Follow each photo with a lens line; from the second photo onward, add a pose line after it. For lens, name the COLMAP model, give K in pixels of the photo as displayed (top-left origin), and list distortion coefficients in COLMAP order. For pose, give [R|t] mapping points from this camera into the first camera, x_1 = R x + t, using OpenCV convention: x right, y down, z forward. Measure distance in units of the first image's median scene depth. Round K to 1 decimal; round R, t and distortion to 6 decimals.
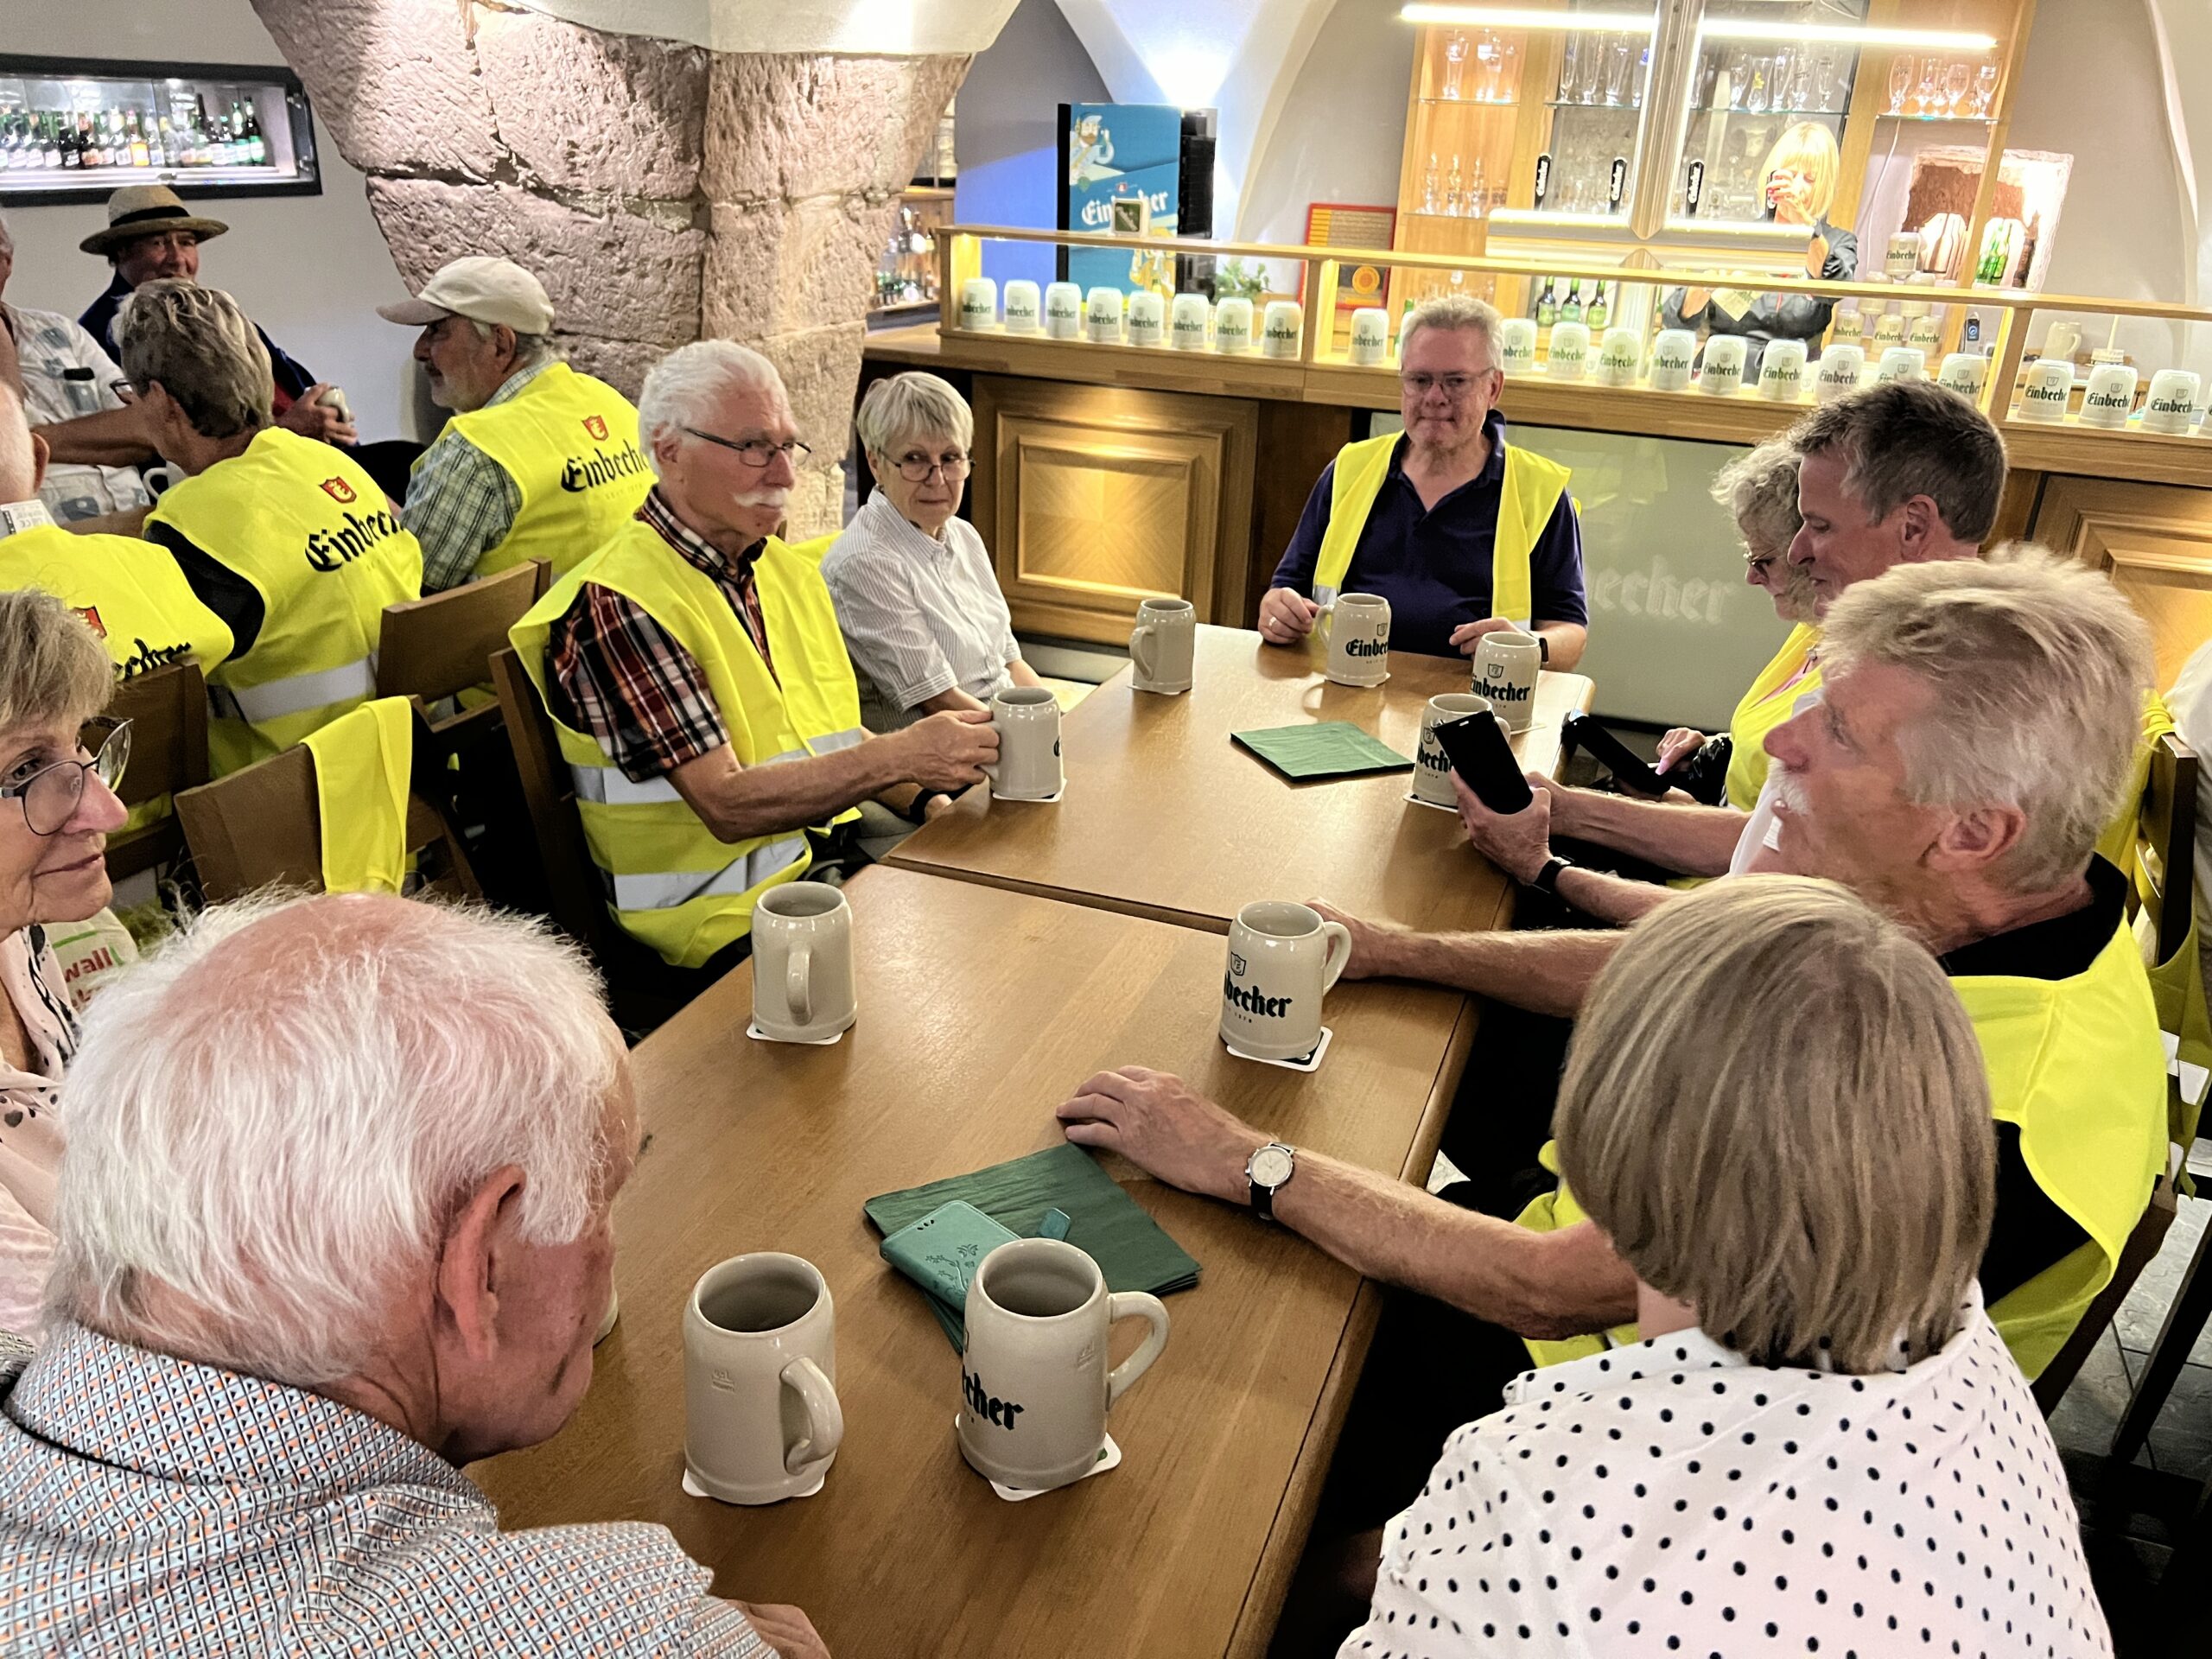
lens RADIAL K [[1679.7, 0, 1106.0], [0, 1679.7, 829.5], [0, 0, 1]] dist [0.057502, -0.042886]
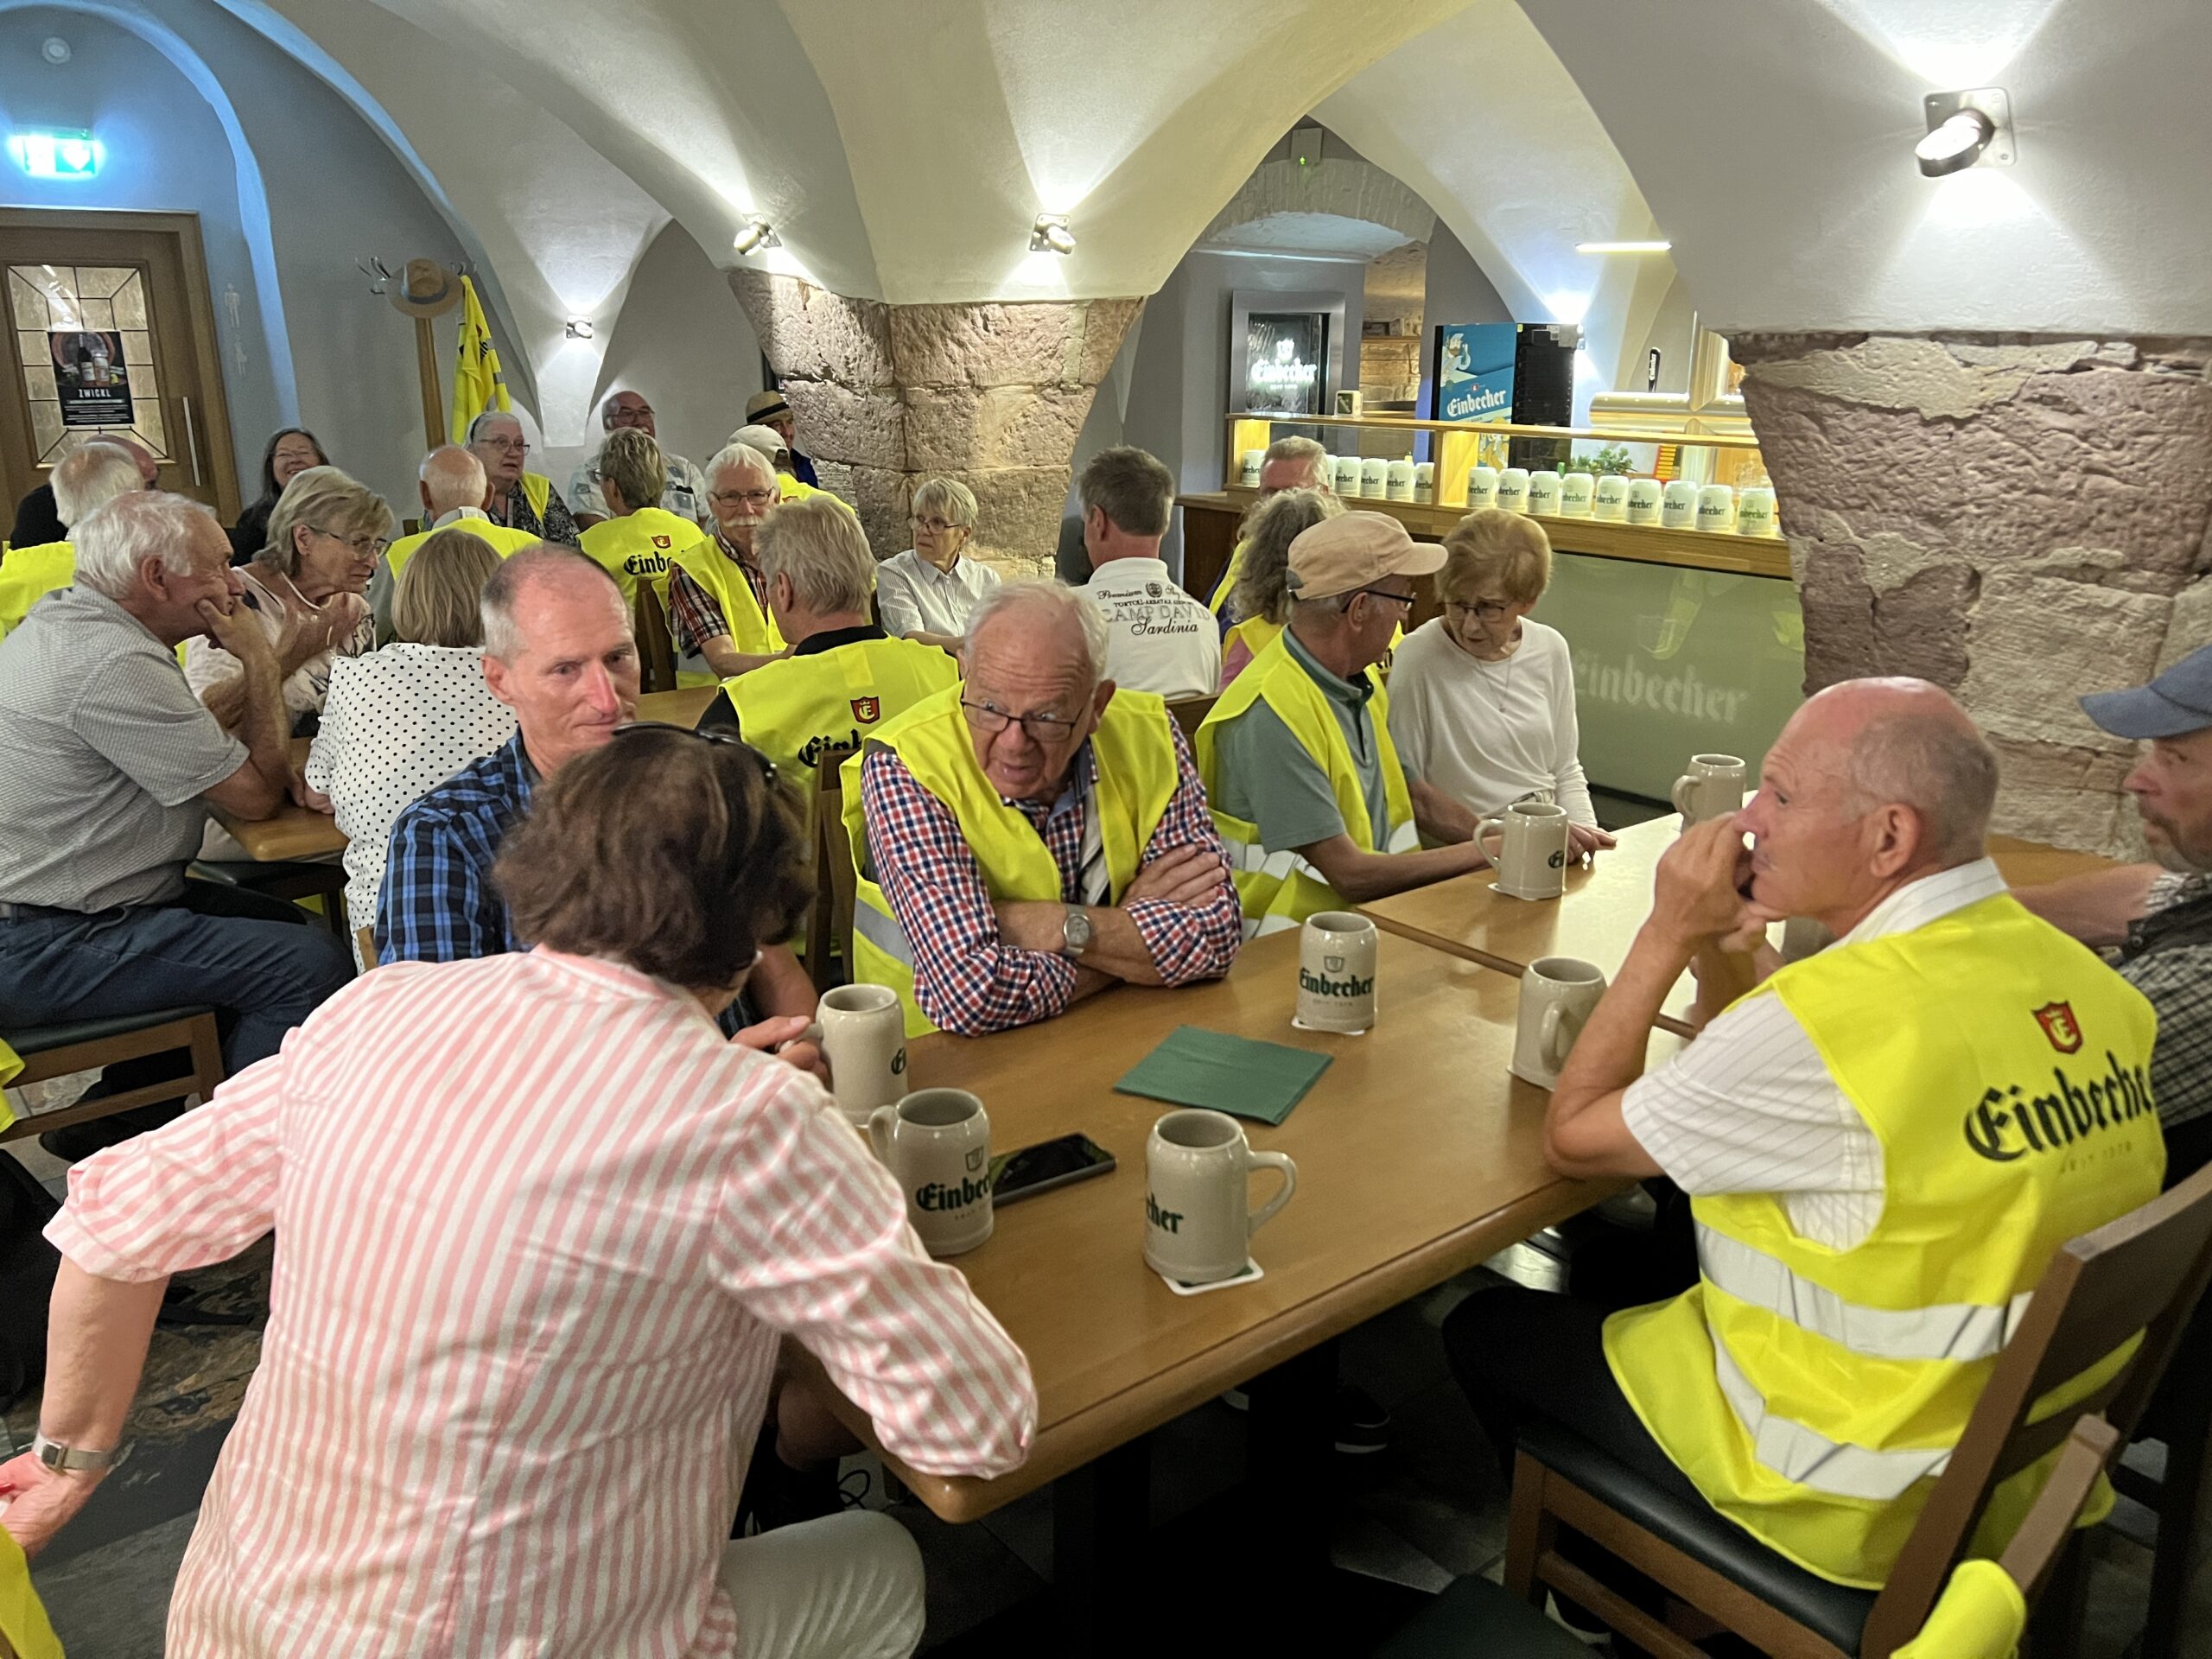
lens RADIAL K [[1698.5, 0, 1095.2], [0, 1698.5, 845.1], [0, 0, 1]] dist [0.119561, -0.135341]
pose [[0.855957, 0.114612, -0.504184, 0.837104], [-0.175370, 0.981674, -0.074573, 0.182794], [0.486397, 0.152250, 0.860371, -0.339588]]
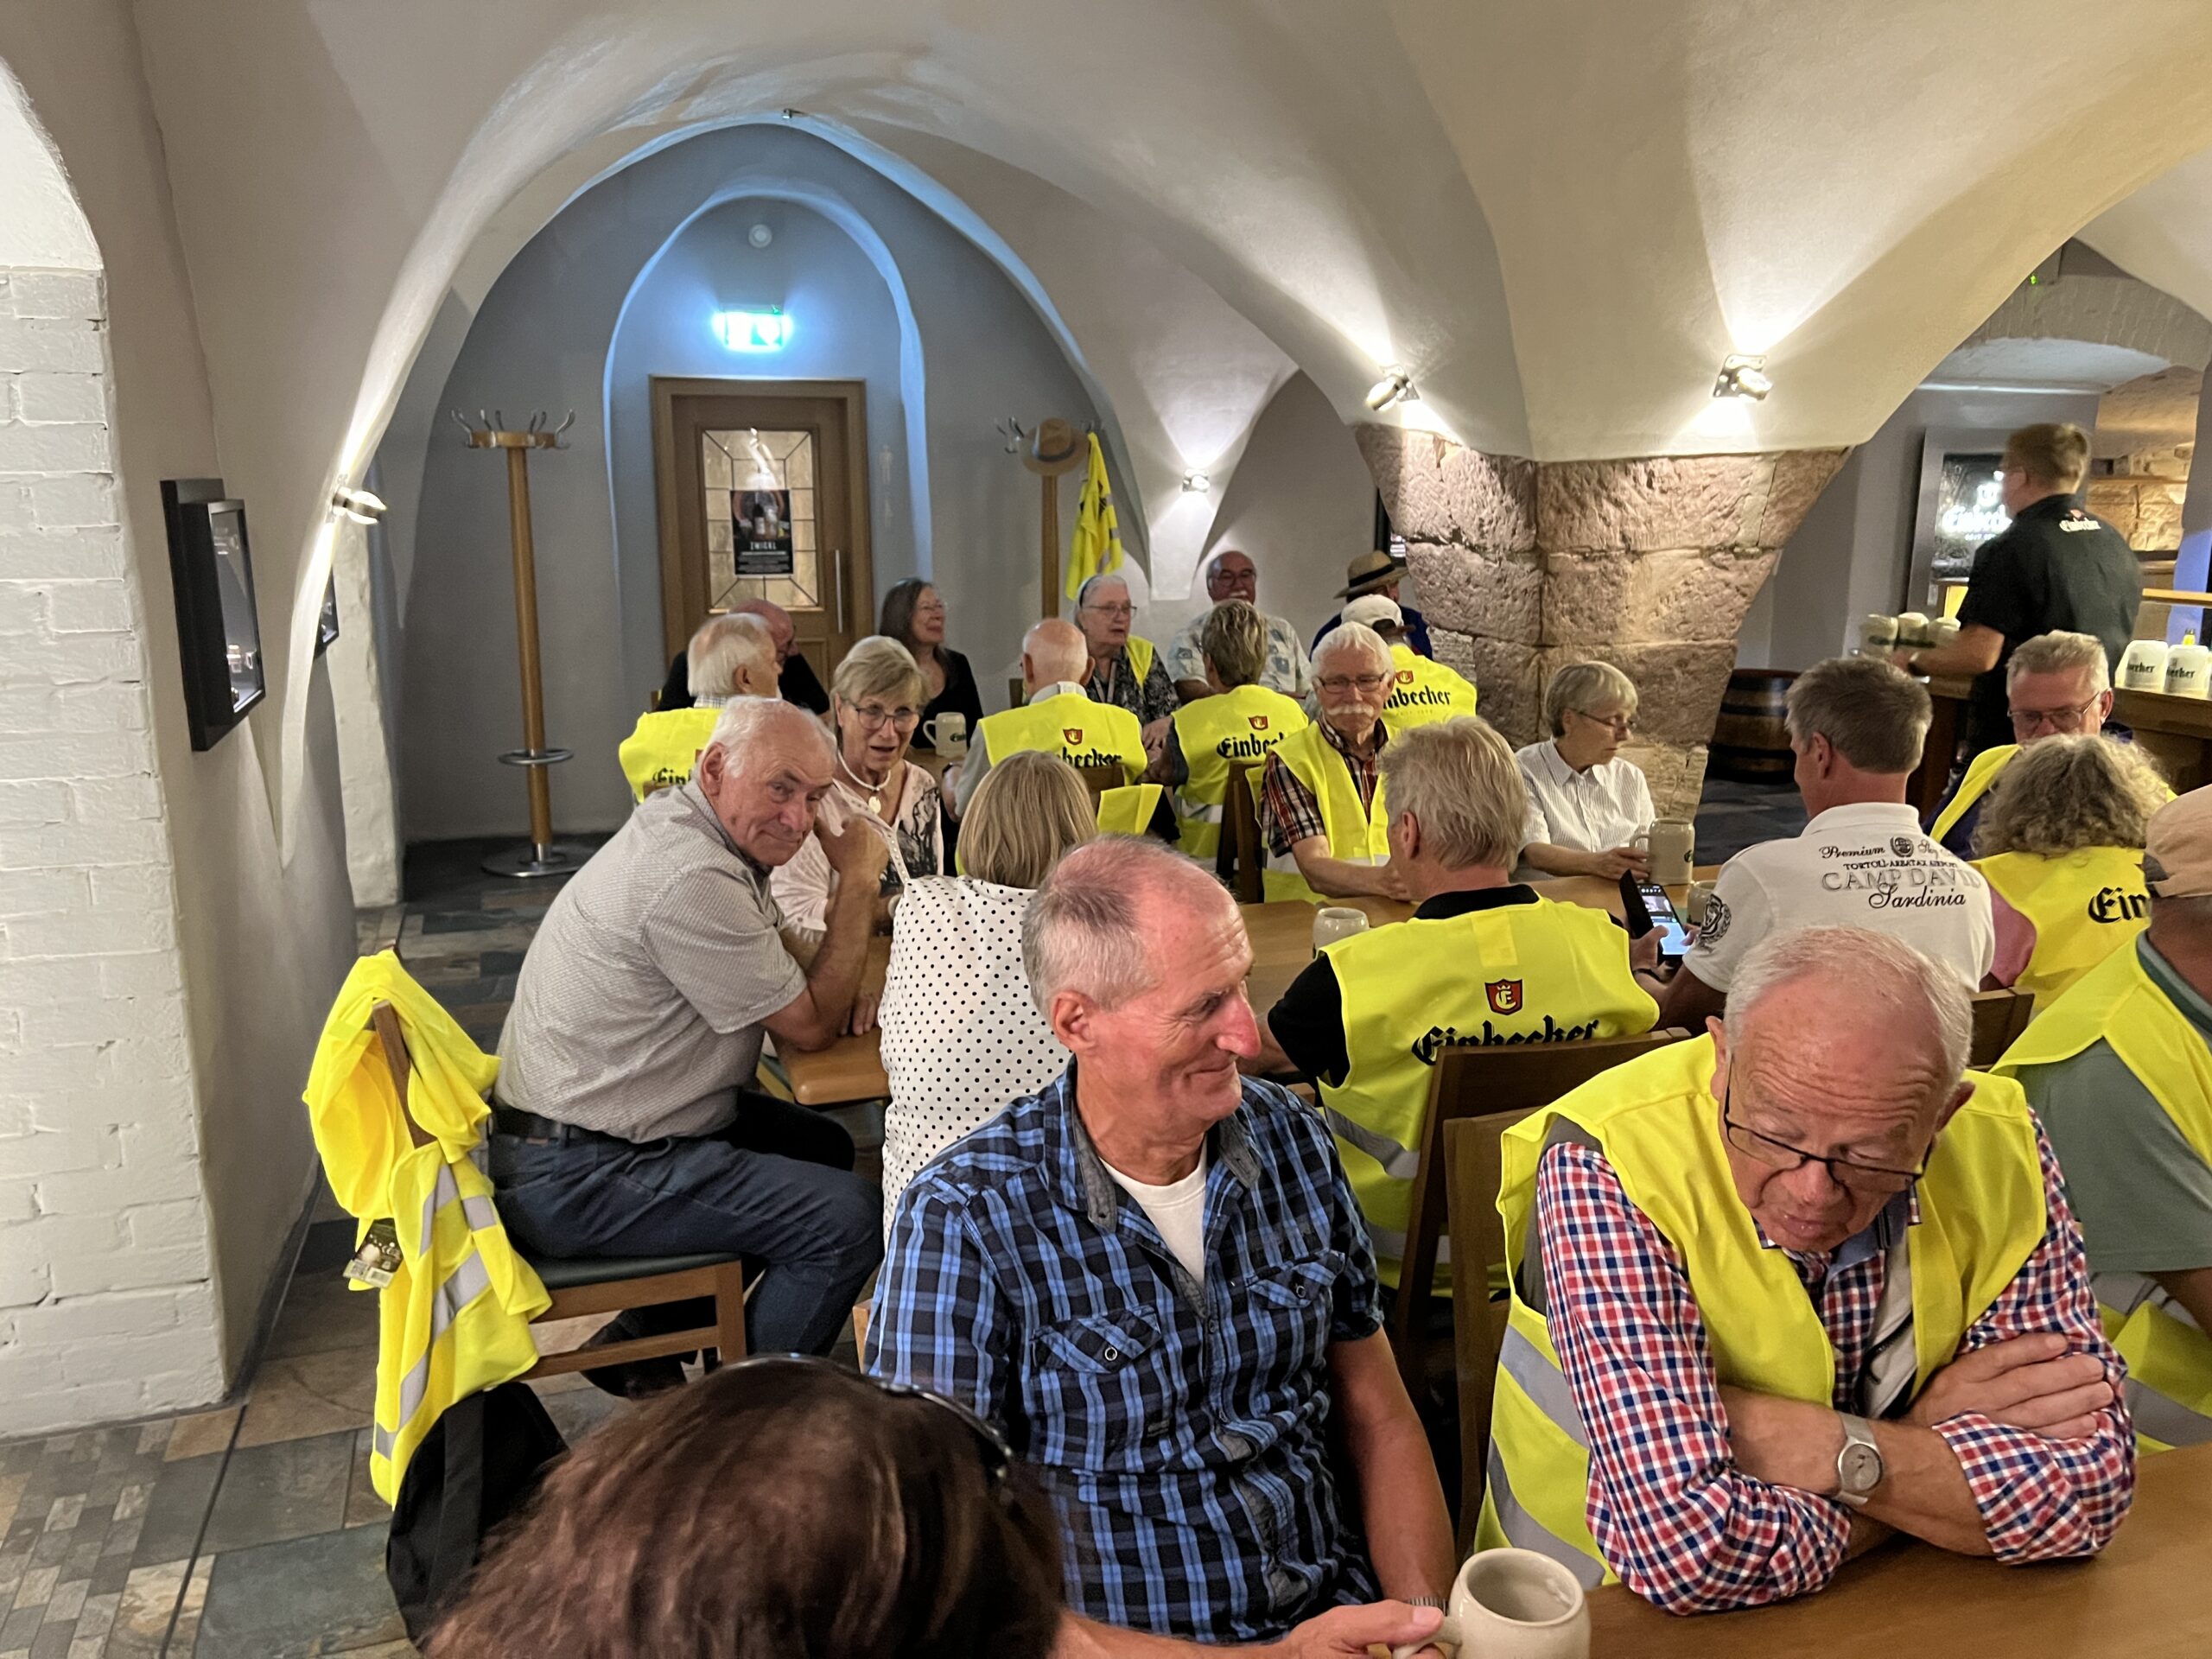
lens RADIAL K [[1709.8, 0, 1099.4], [0, 1709.8, 863.5], [0, 0, 1]] dist [0.036055, -0.005726]
pose [[0.639764, 0.135786, -0.756482, 0.675905], [-0.276602, 0.958996, -0.061789, 0.098693], [0.717073, 0.248774, 0.651090, -0.211710]]
